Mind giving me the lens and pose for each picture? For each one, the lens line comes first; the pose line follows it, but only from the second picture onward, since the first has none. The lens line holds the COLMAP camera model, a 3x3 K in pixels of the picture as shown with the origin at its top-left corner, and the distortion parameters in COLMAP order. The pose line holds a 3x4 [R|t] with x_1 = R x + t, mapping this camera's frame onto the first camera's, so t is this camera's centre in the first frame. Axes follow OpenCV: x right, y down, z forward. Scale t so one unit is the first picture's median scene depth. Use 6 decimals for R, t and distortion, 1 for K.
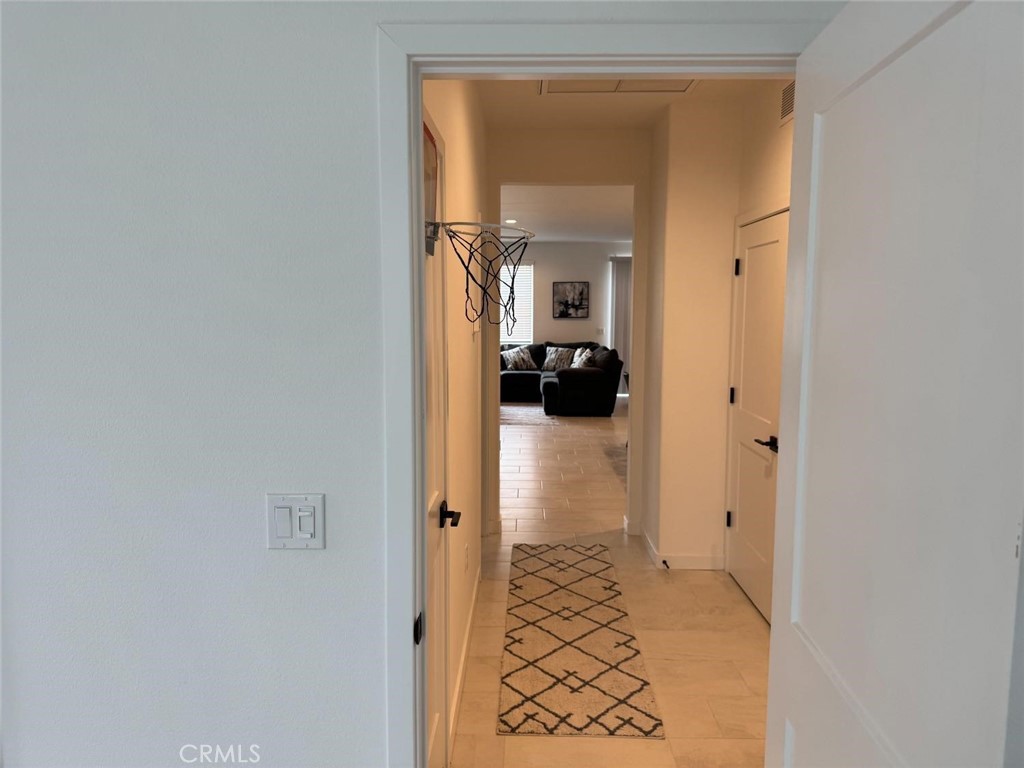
lens RADIAL K [[739.5, 0, 514.4], [0, 739.5, 392.8], [0, 0, 1]] dist [0.090736, -0.096679]
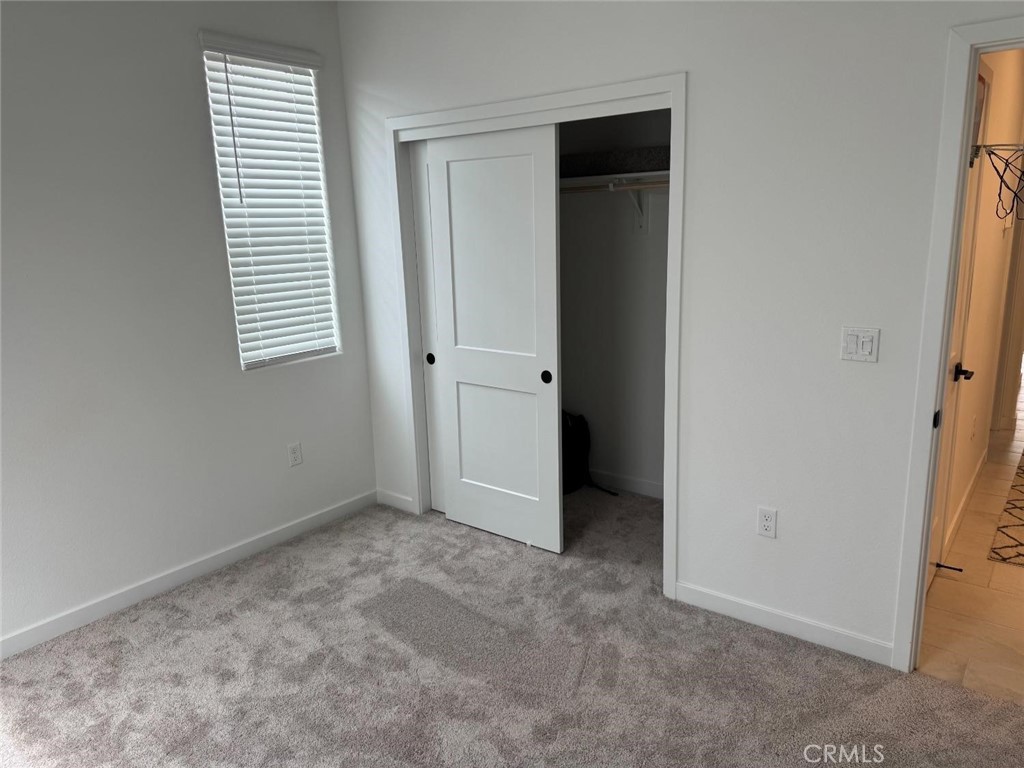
lens RADIAL K [[739.5, 0, 514.4], [0, 739.5, 392.8], [0, 0, 1]] dist [0.090736, -0.096679]
pose [[0.811153, 0.102482, -0.575784, 0.044773], [-0.030628, 0.990620, 0.133170, 0.058152], [0.584031, -0.090386, 0.806683, -0.610312]]
